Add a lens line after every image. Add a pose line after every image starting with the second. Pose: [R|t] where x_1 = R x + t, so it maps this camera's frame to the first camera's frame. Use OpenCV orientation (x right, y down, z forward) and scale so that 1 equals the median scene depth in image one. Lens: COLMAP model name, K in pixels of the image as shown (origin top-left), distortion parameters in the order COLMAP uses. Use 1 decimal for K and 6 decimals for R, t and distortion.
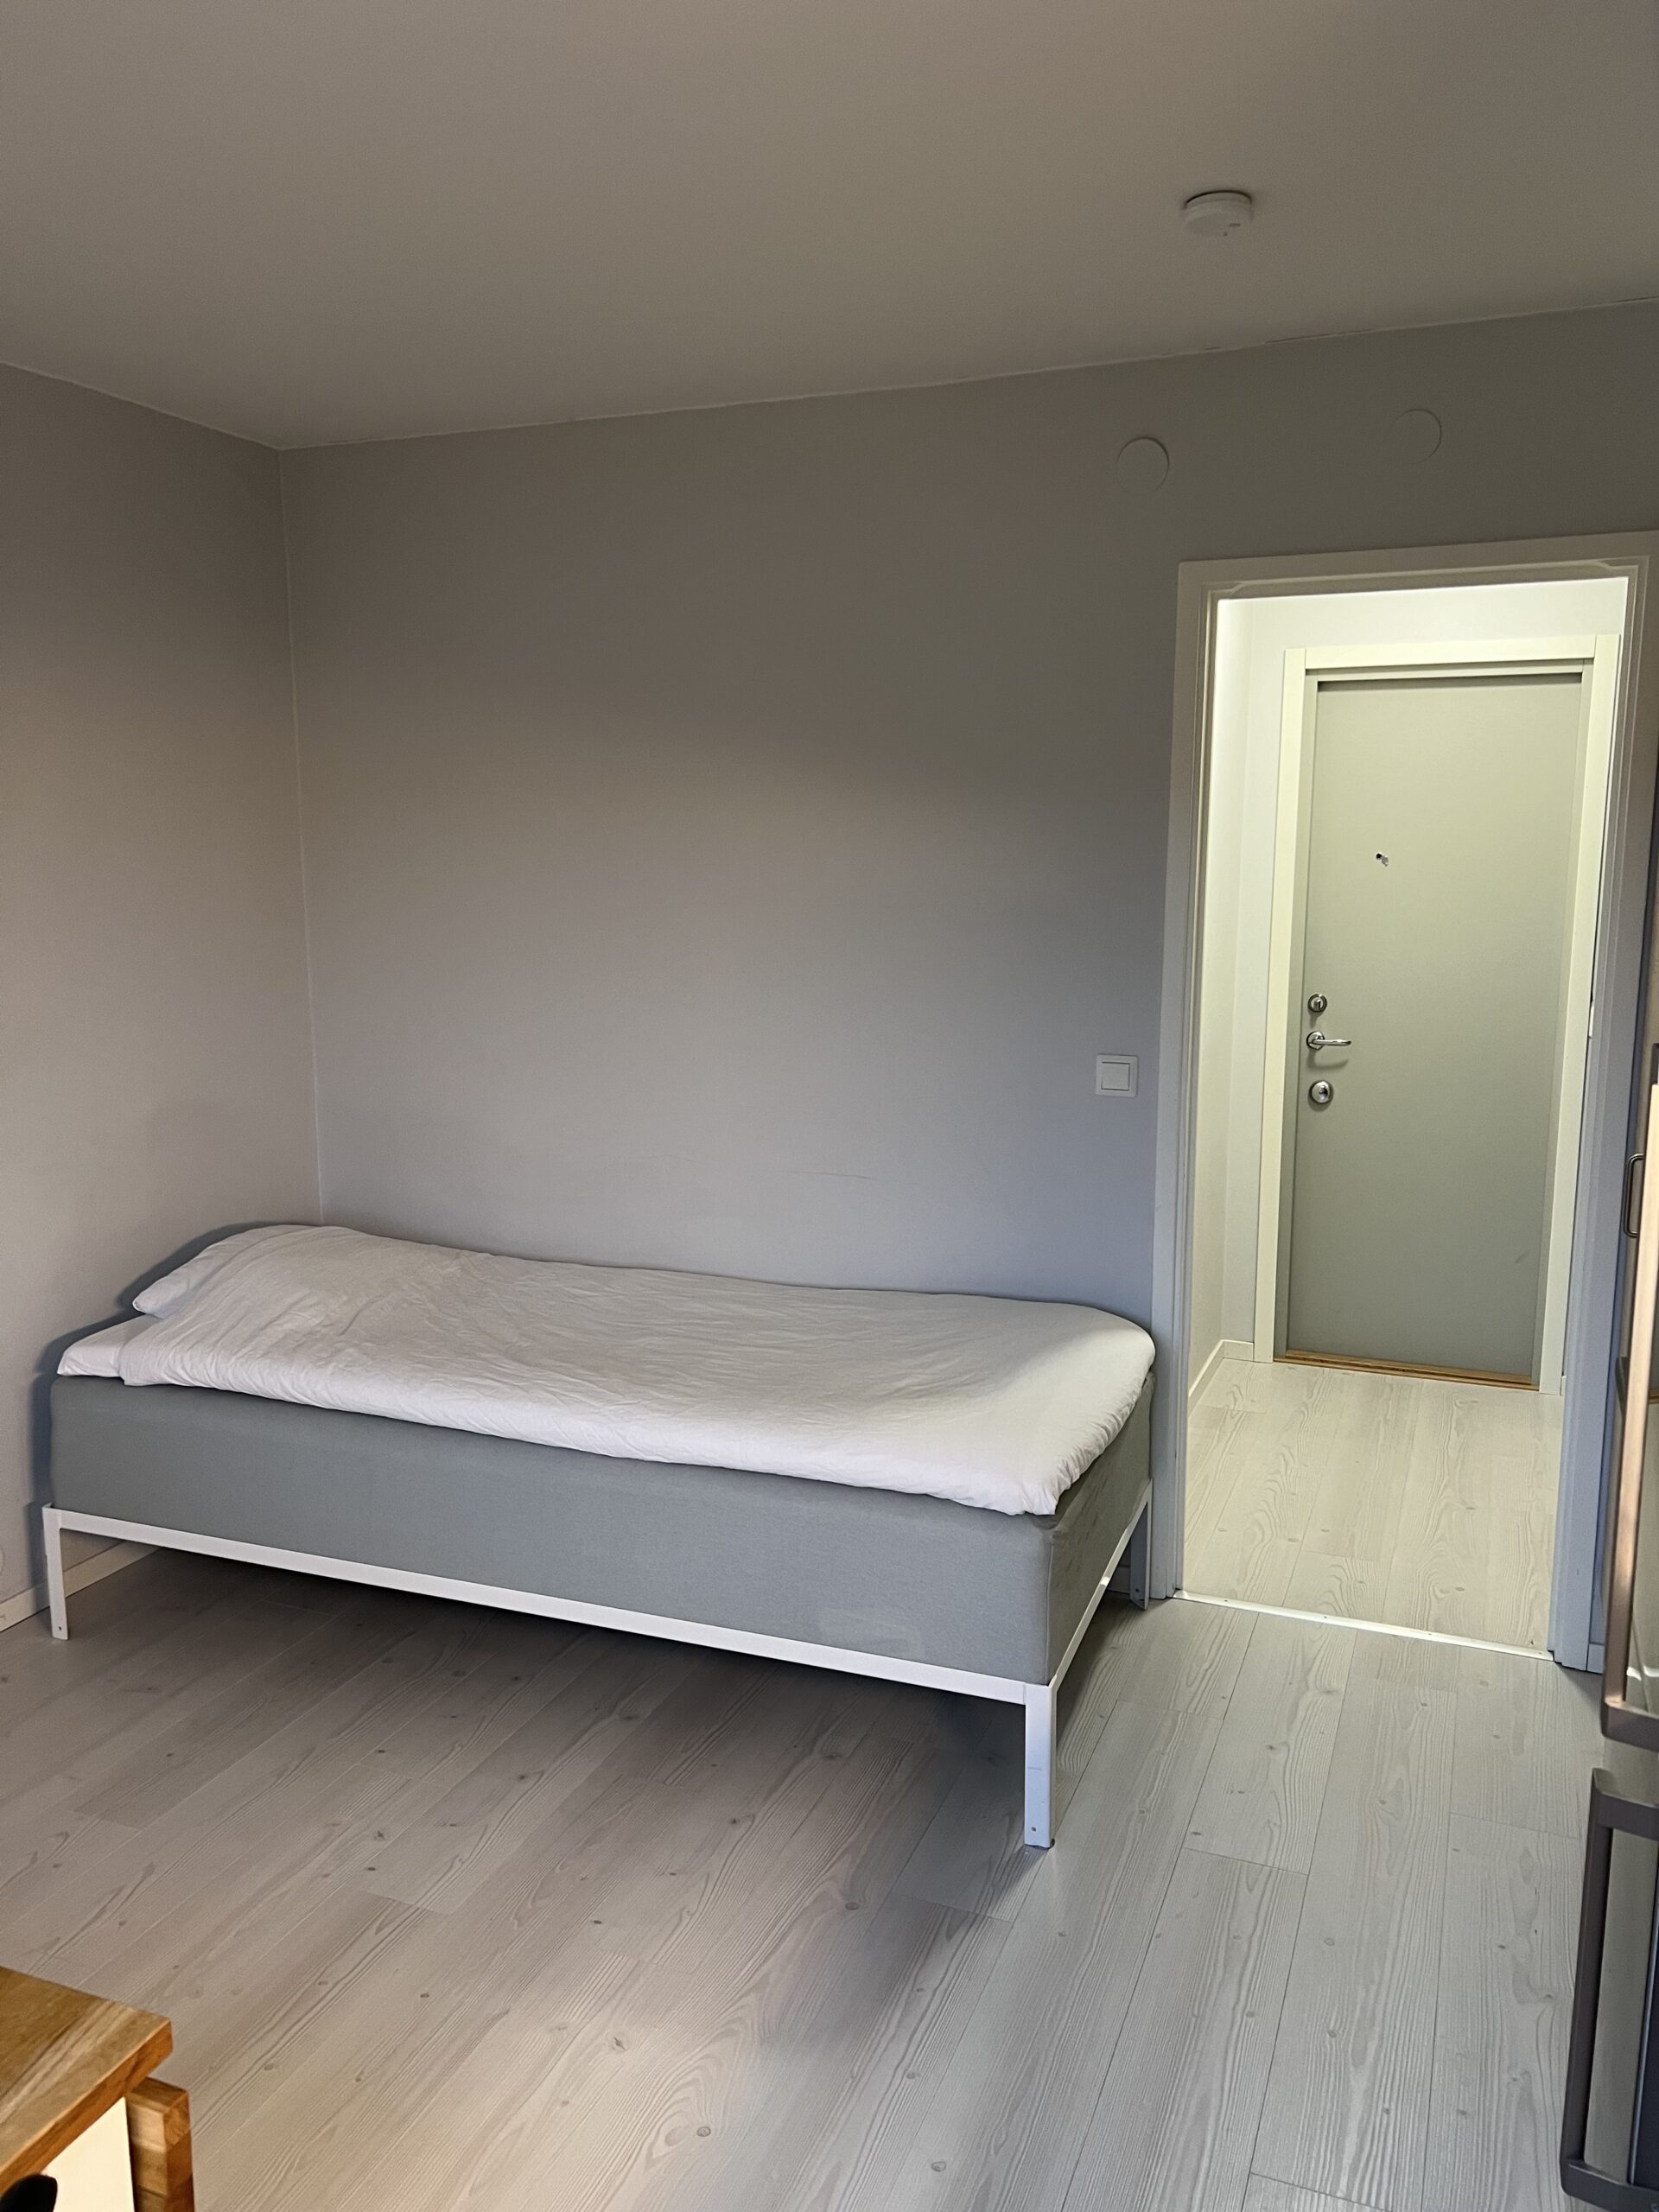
lens RADIAL K [[1671.6, 0, 840.9], [0, 1671.6, 1103.6], [0, 0, 1]] dist [0.058341, -0.038618]
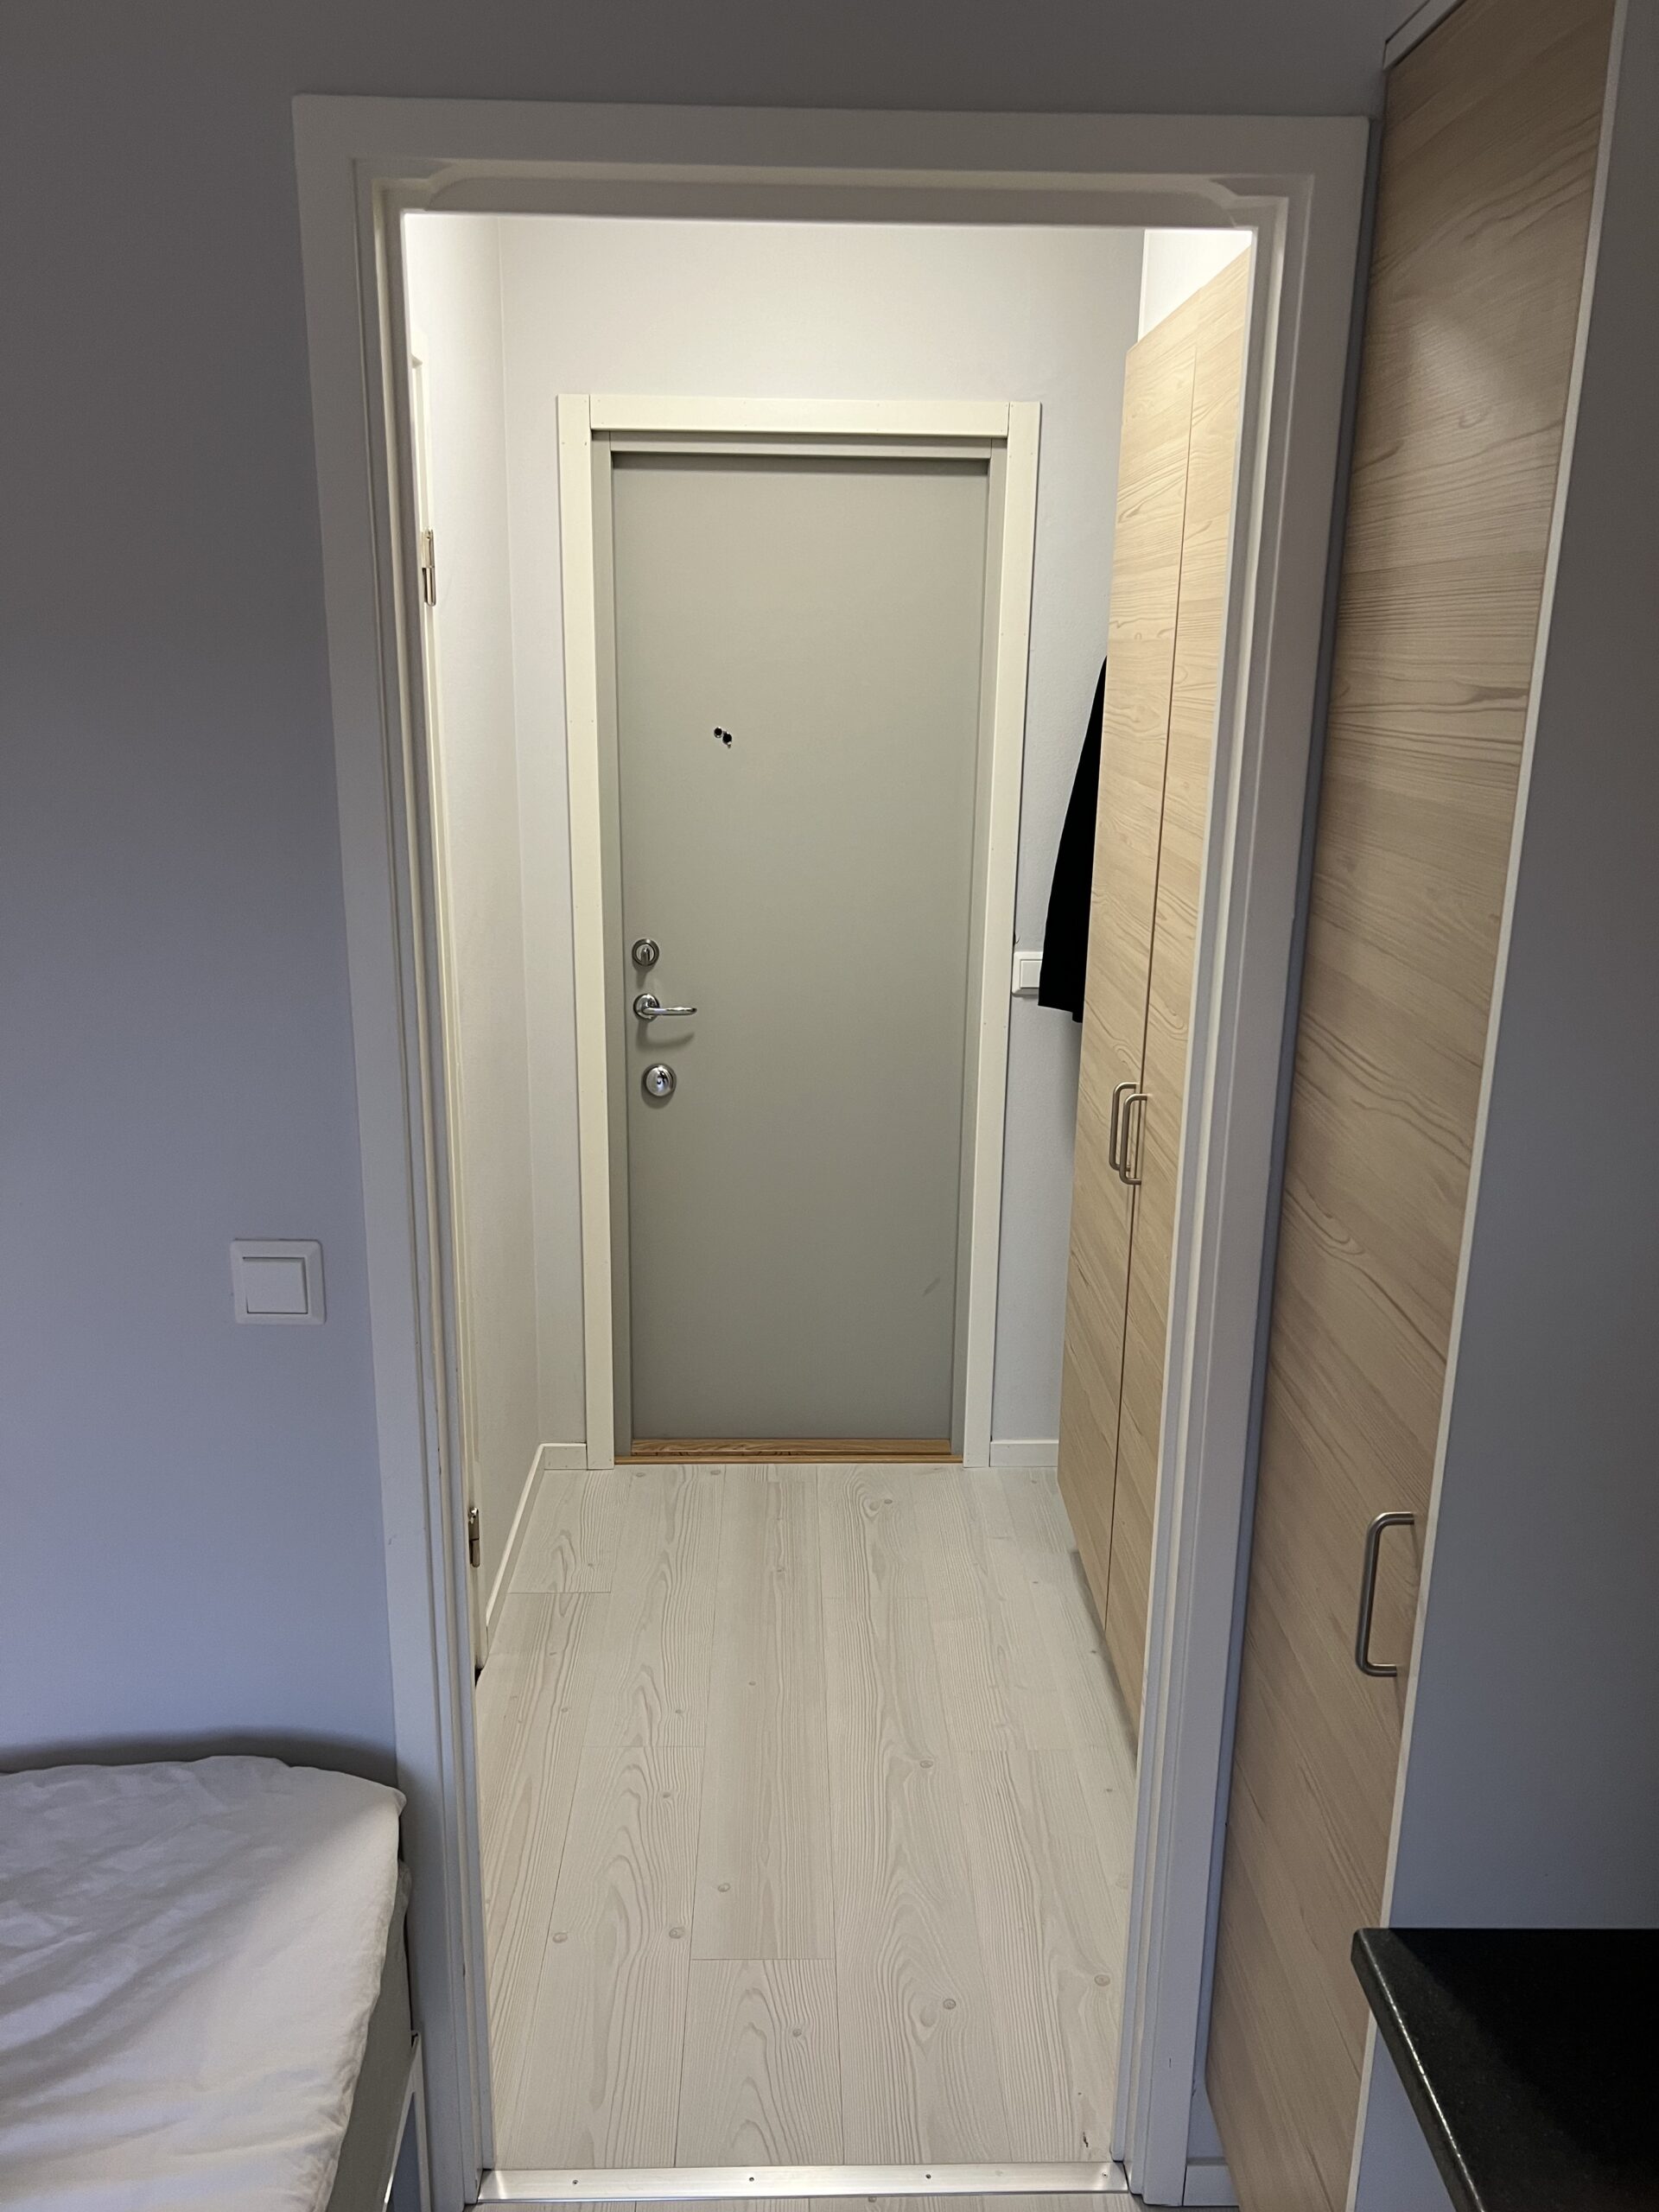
lens RADIAL K [[1671.6, 0, 831.0], [0, 1671.6, 1097.1], [0, 0, 1]] dist [0.058341, -0.038618]
pose [[0.918813, -0.093450, 0.383471, 0.092514], [0.050183, 0.991341, 0.121346, -0.082329], [-0.391490, -0.092251, 0.915546, 0.363294]]
